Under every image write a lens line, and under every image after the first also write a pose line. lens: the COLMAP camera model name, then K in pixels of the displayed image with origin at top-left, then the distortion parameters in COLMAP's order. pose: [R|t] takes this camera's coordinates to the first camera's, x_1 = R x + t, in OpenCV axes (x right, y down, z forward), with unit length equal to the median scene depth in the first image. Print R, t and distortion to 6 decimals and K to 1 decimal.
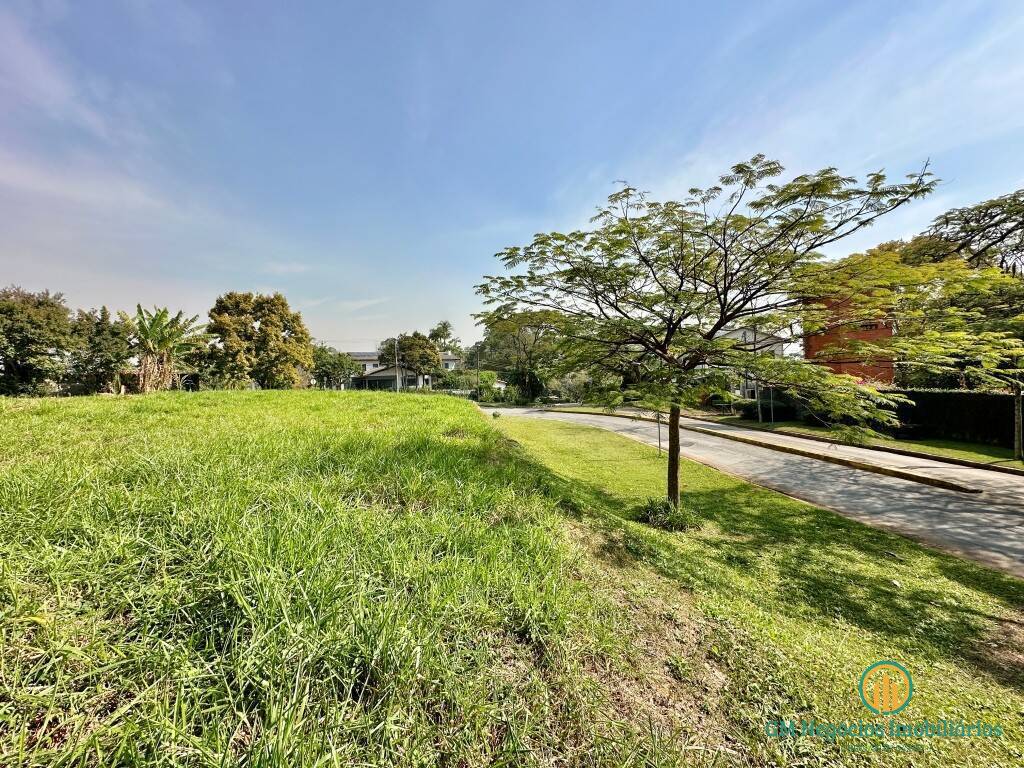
lens RADIAL K [[409.1, 0, 512.0], [0, 409.1, 384.0], [0, 0, 1]] dist [-0.002504, 0.000042]
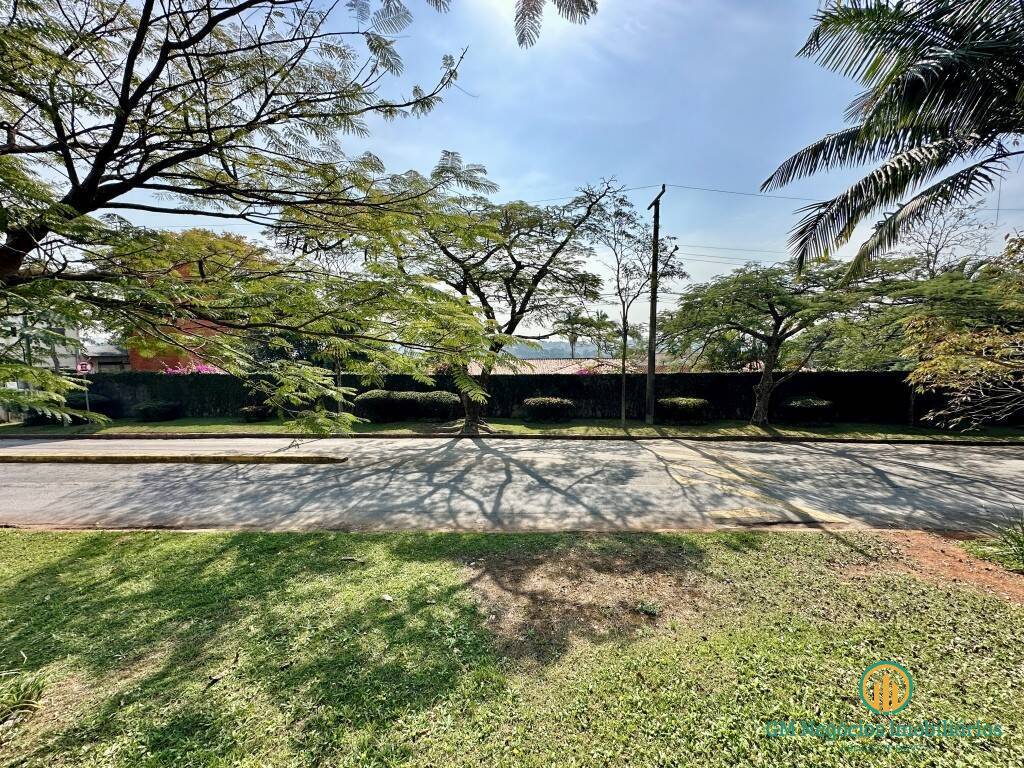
lens RADIAL K [[409.1, 0, 512.0], [0, 409.1, 384.0], [0, 0, 1]] dist [-0.002504, 0.000042]
pose [[0.153418, -0.050897, 0.986850, 0.037274], [0.022286, 0.998597, 0.048038, 0.004527], [-0.987910, 0.014623, 0.154337, 0.119376]]
